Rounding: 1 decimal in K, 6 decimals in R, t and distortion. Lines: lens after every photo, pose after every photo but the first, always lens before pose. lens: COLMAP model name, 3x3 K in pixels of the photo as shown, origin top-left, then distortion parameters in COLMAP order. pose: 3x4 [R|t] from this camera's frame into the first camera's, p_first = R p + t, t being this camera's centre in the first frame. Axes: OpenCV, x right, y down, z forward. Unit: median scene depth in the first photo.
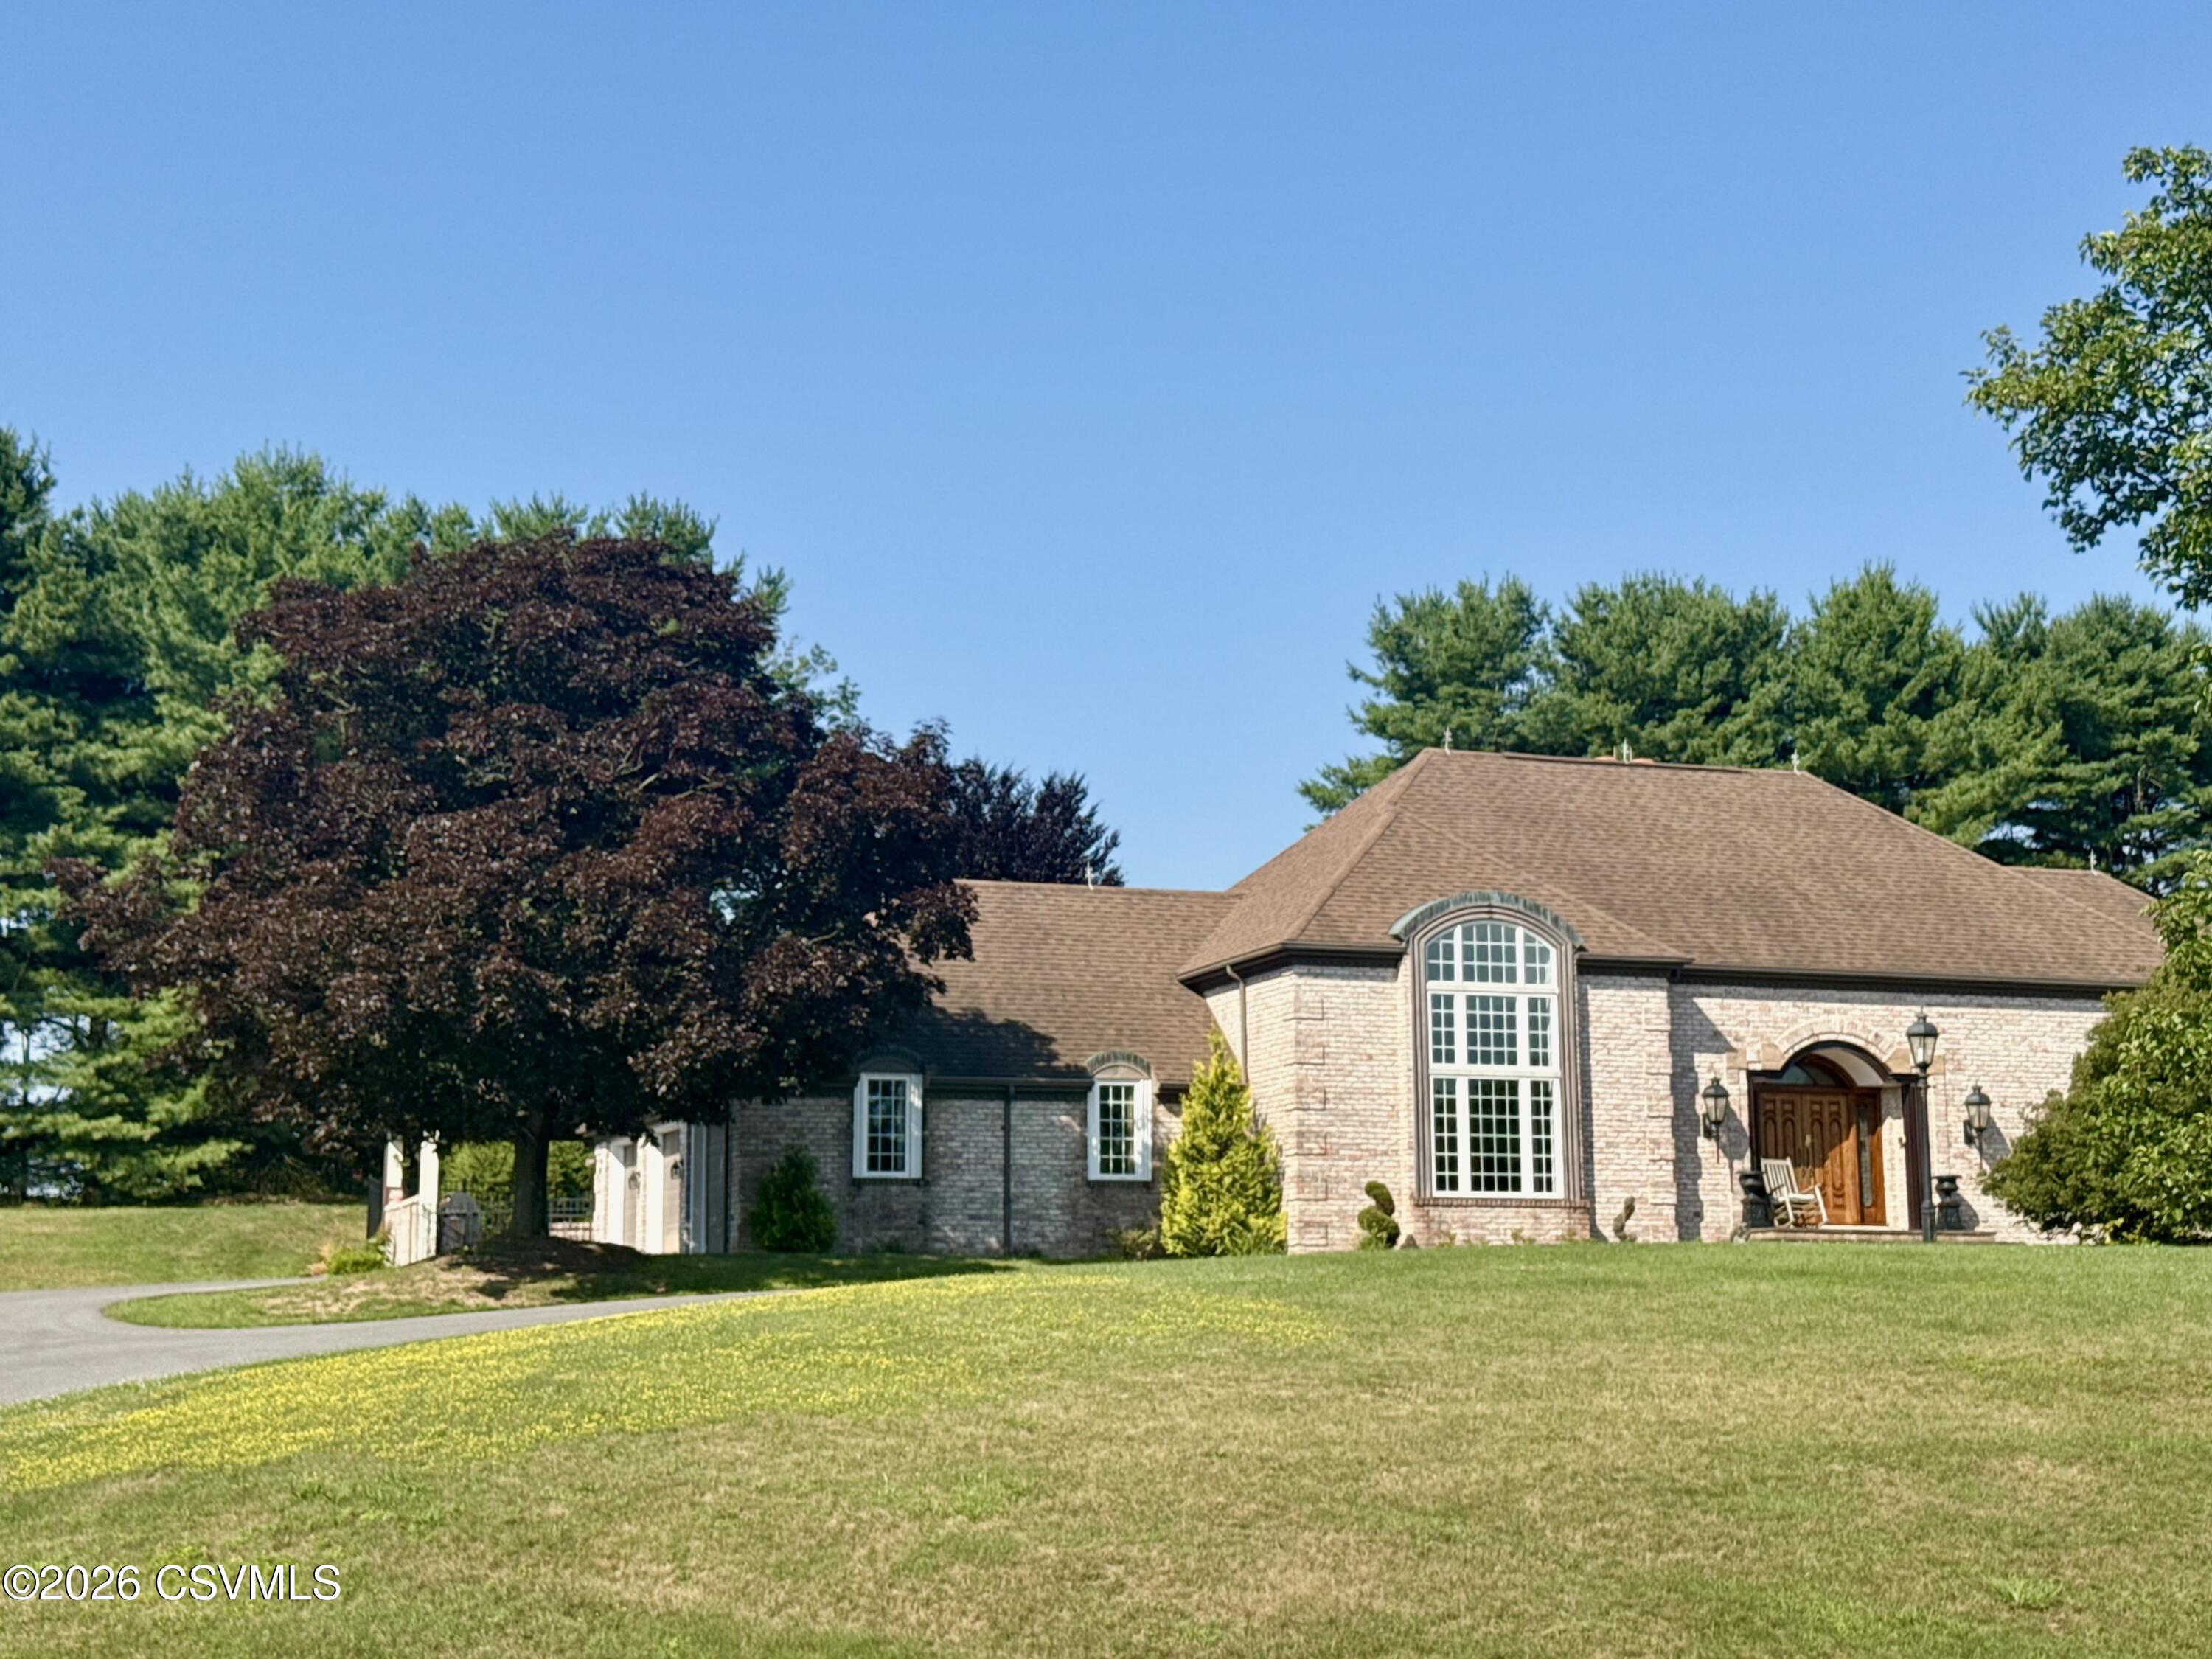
lens RADIAL K [[3105.2, 0, 1111.7], [0, 3105.2, 824.1], [0, 0, 1]] dist [0.108595, 0.000000]
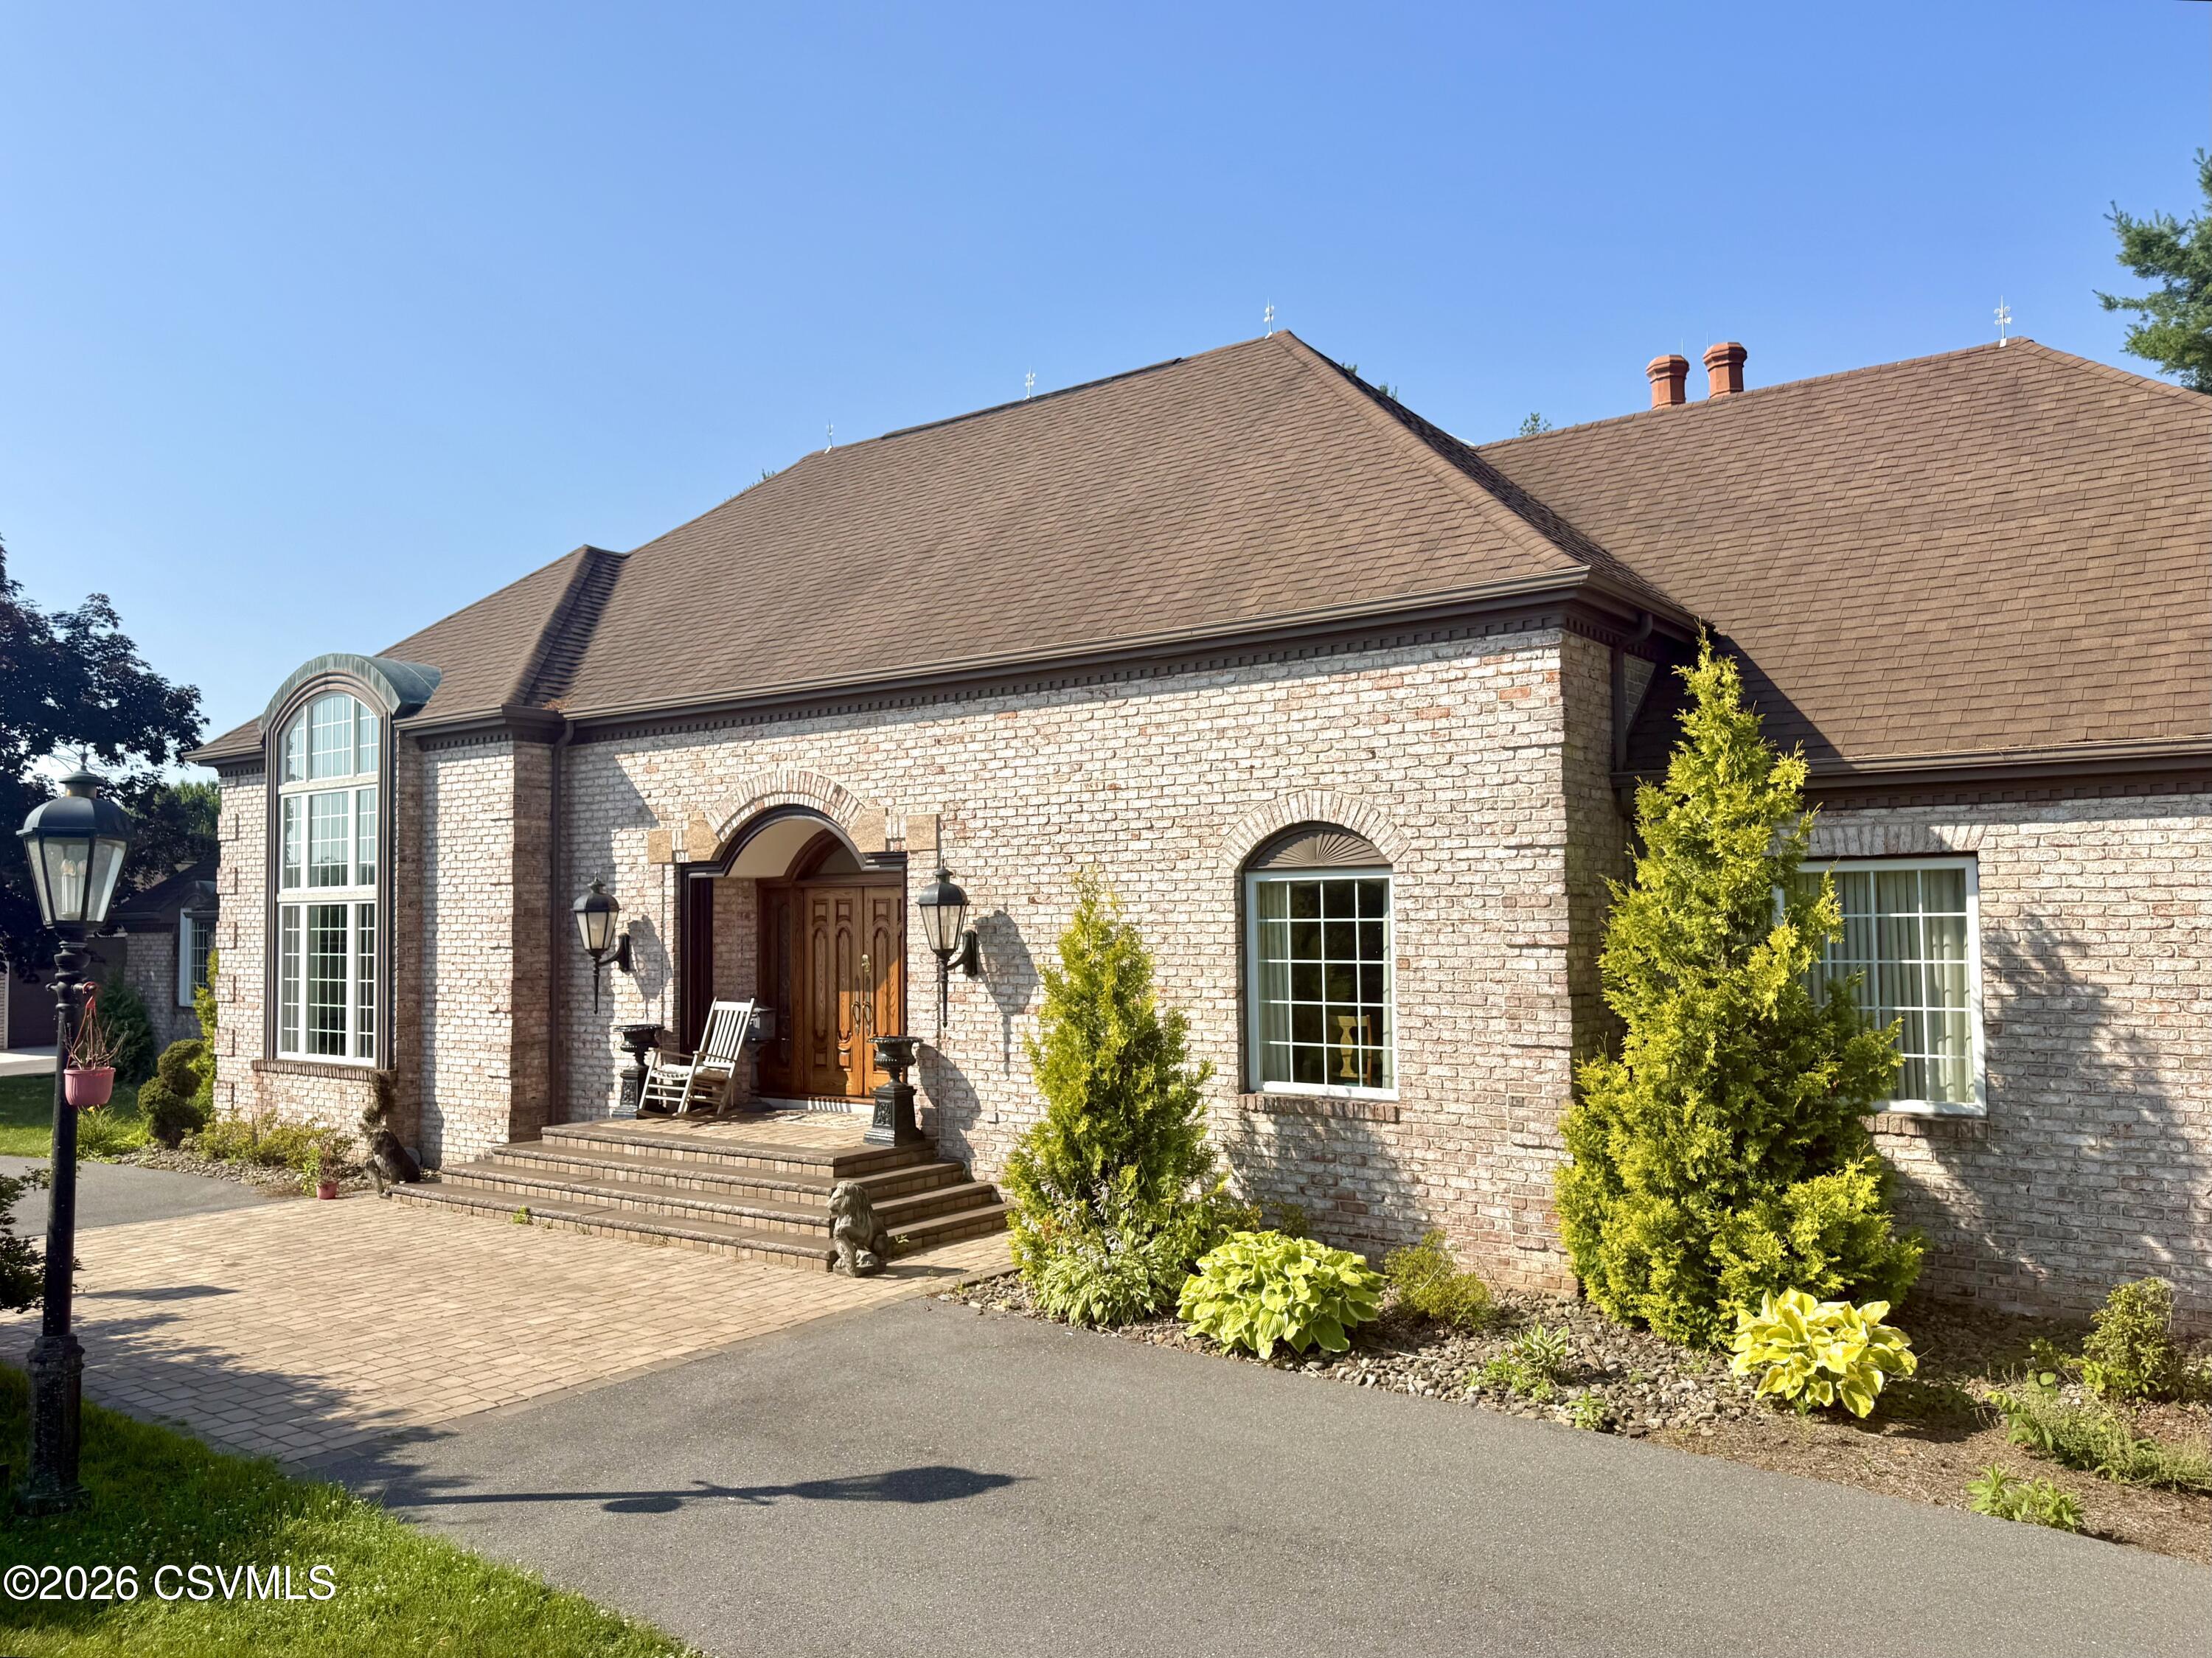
lens RADIAL K [[1598.8, 0, 1111.3], [0, 1598.8, 839.2], [0, 0, 1]] dist [0.054432, -0.061185]
pose [[0.576578, -0.042102, -0.815956, 0.542535], [0.144969, 0.988097, 0.051454, 0.072482], [0.804078, -0.147956, 0.575819, 0.916785]]
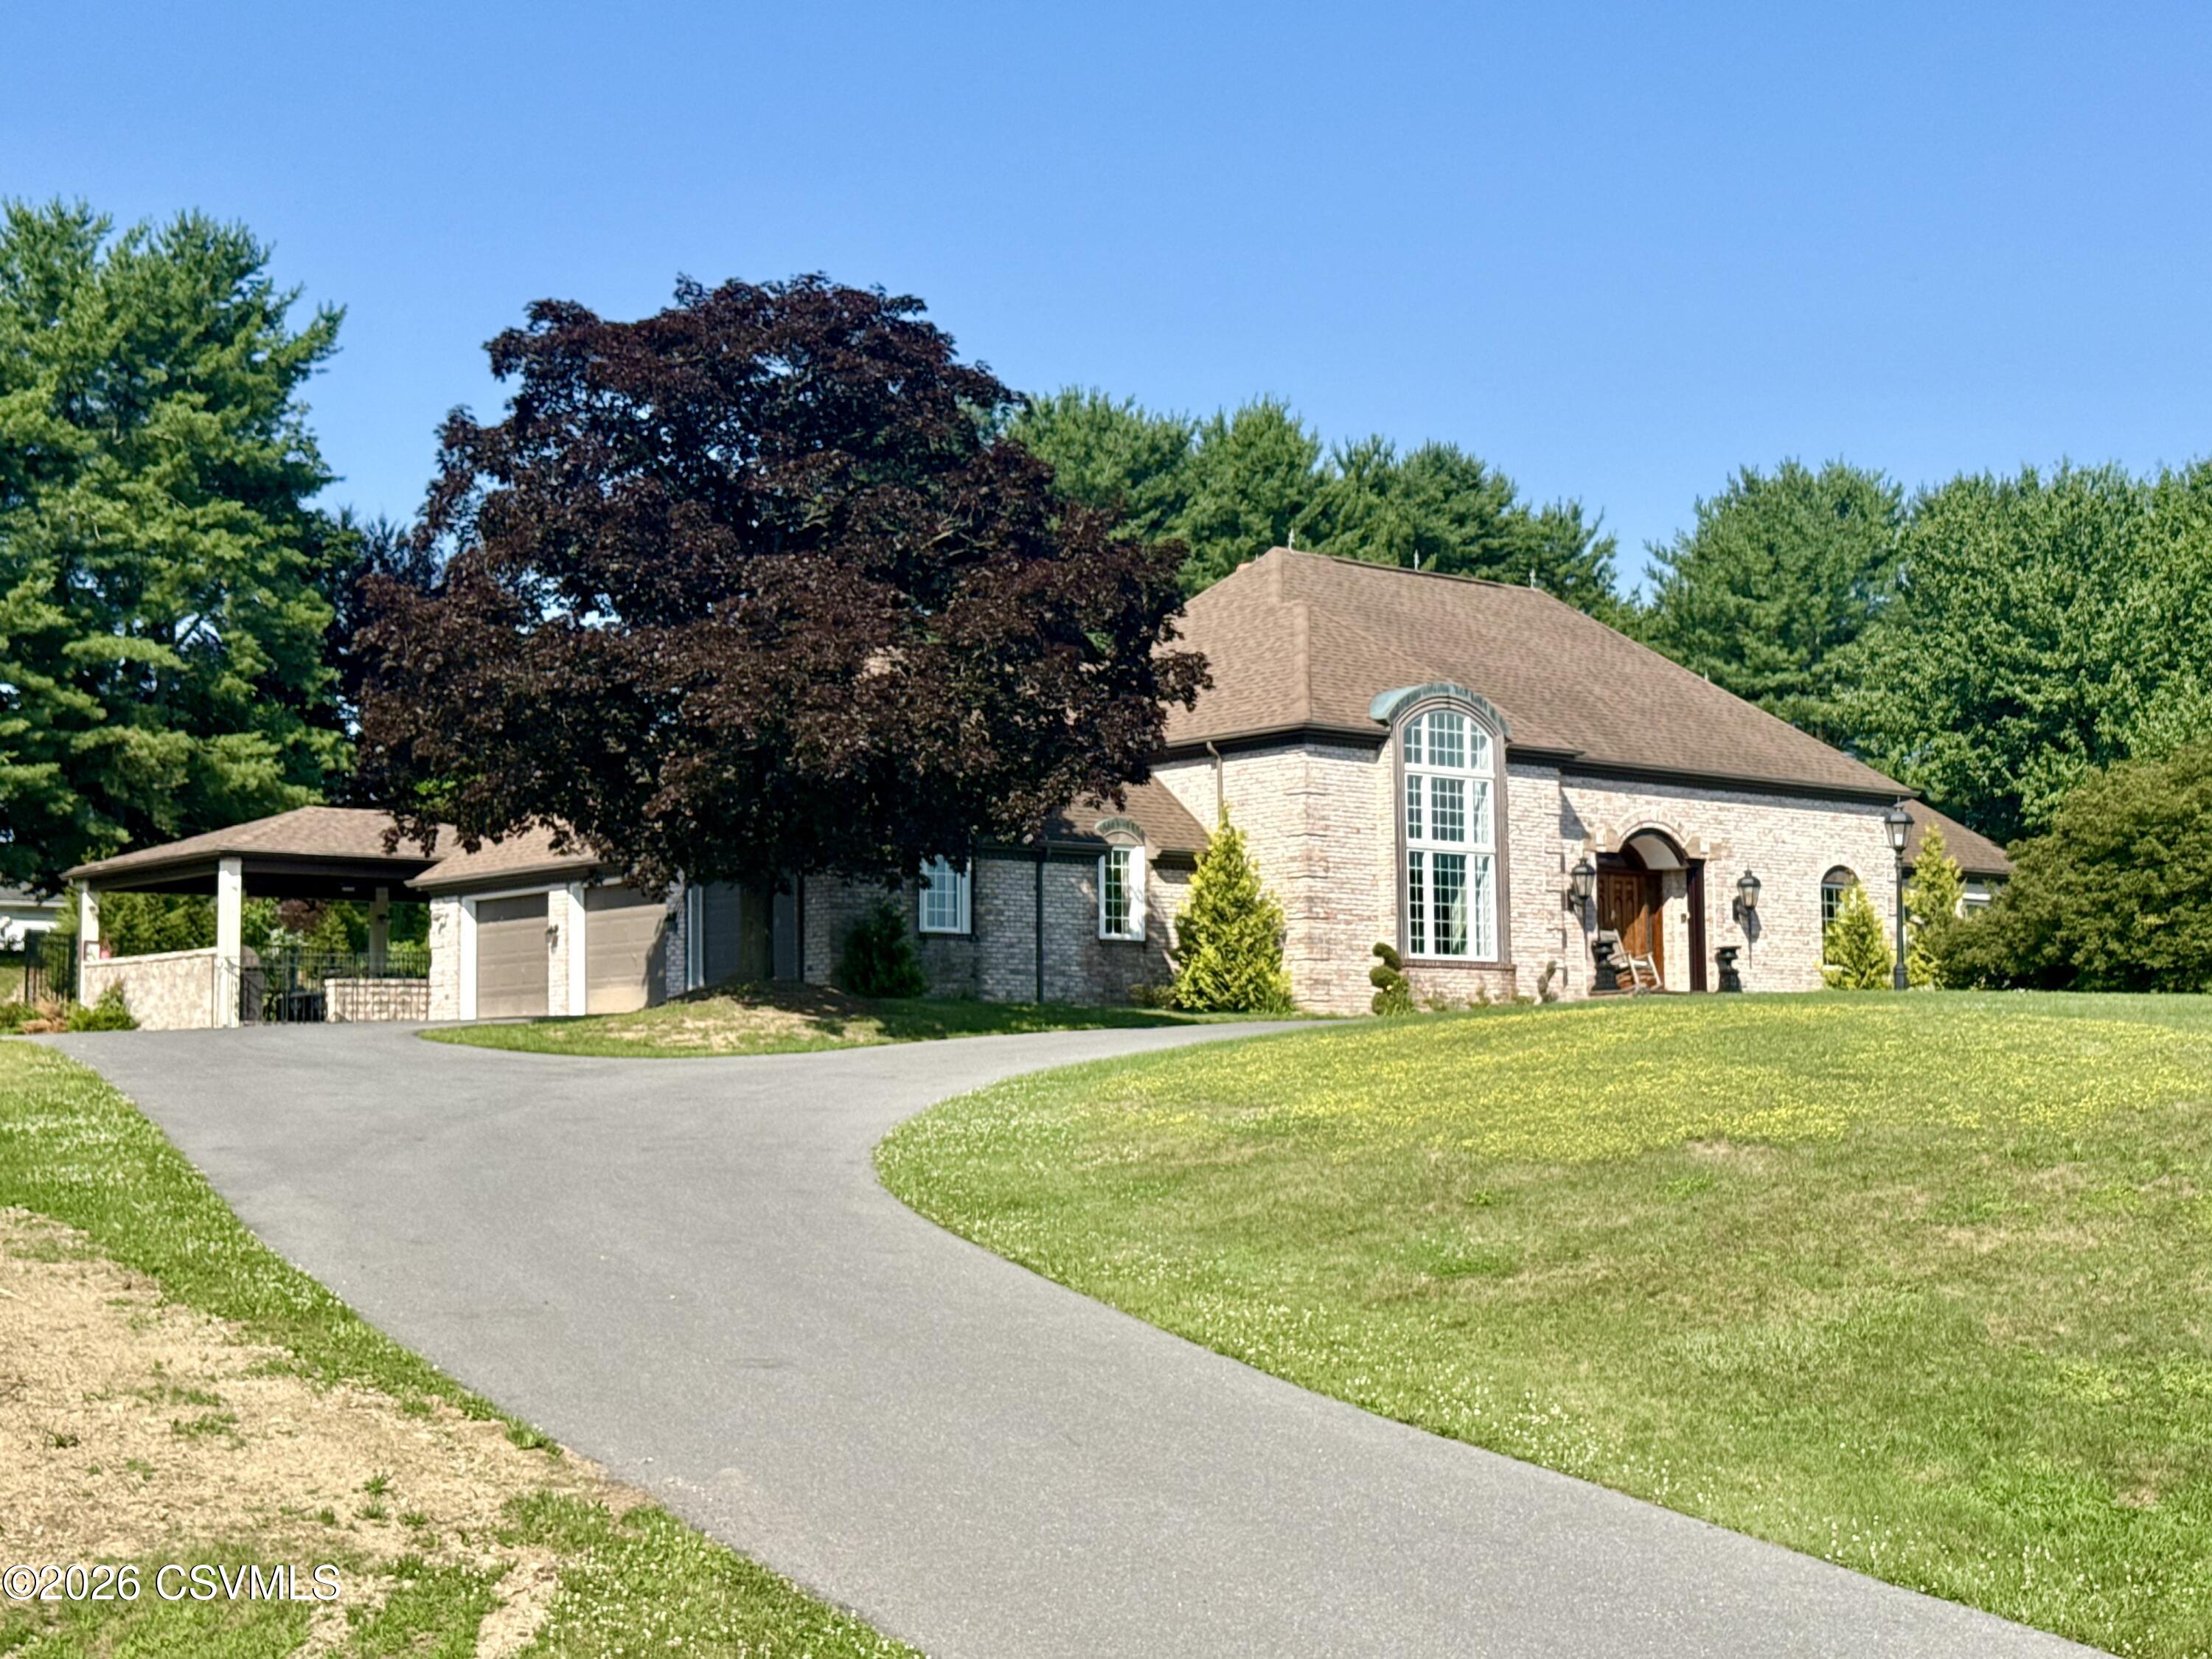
lens RADIAL K [[3105.2, 0, 1108.9], [0, 3105.2, 835.9], [0, 0, 1]] dist [0.108595, 0.000000]
pose [[0.924237, 0.029162, 0.380704, -0.403746], [-0.054846, 0.996879, 0.056790, 0.019232], [-0.377859, -0.073367, 0.922952, 0.026737]]
